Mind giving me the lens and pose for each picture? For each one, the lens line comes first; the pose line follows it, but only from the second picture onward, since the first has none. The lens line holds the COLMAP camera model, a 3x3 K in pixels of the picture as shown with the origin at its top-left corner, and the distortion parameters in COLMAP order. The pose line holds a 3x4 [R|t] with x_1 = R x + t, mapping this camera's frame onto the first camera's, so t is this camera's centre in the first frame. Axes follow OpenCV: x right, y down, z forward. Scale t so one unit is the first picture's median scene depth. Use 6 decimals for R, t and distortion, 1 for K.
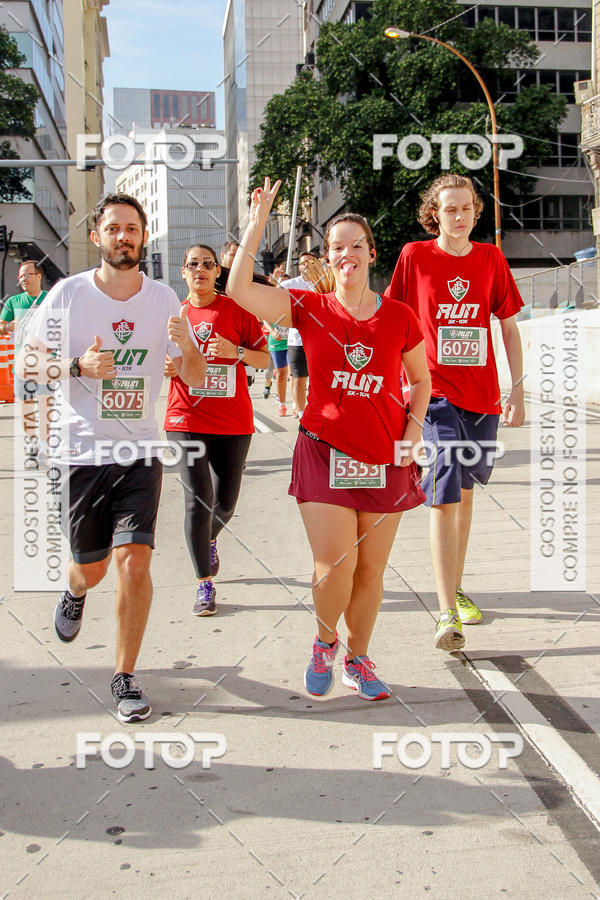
lens RADIAL K [[1633.4, 0, 299.9], [0, 1633.4, 329.9], [0, 0, 1]] dist [-0.079798, -0.080602]
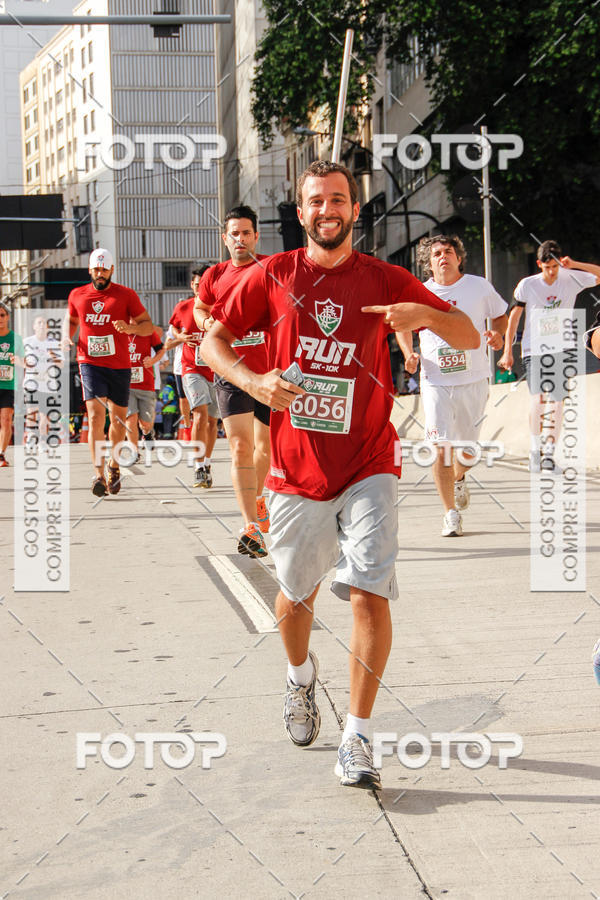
lens RADIAL K [[1919.3, 0, 327.1], [0, 1919.3, 447.6], [0, 0, 1]] dist [0.213966, 0.322066]
pose [[0.999945, 0.001517, -0.010359, -0.000669], [-0.000818, 0.997744, 0.067122, -0.010362], [0.010438, -0.067110, 0.997691, 0.366446]]
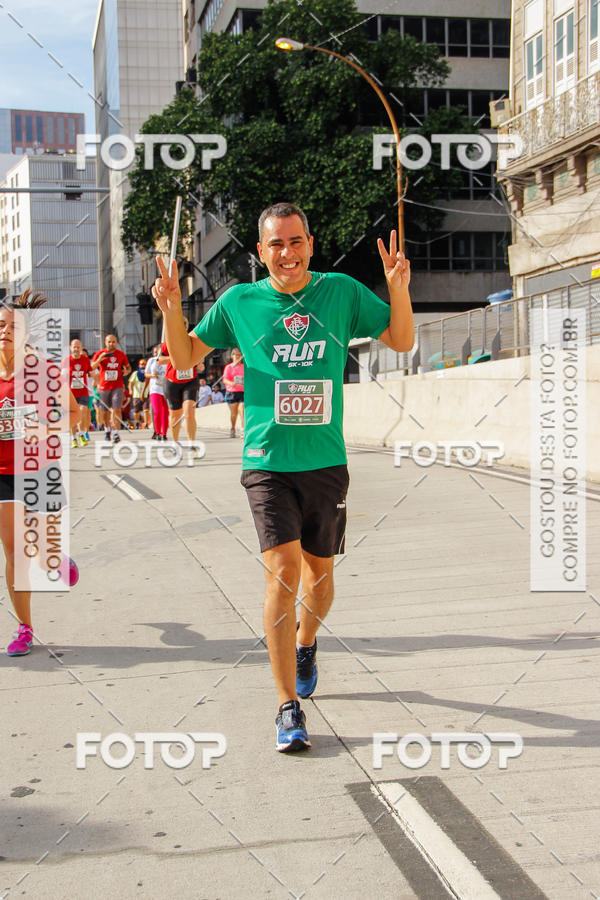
lens RADIAL K [[1714.0, 0, 300.0], [0, 1714.0, 450.0], [0, 0, 1]] dist [0.041641, 0.136791]
pose [[0.997926, -0.002124, 0.064336, 0.004776], [-0.000340, 0.999268, 0.038263, 0.001101], [-0.064370, -0.038205, 0.997195, 0.061255]]
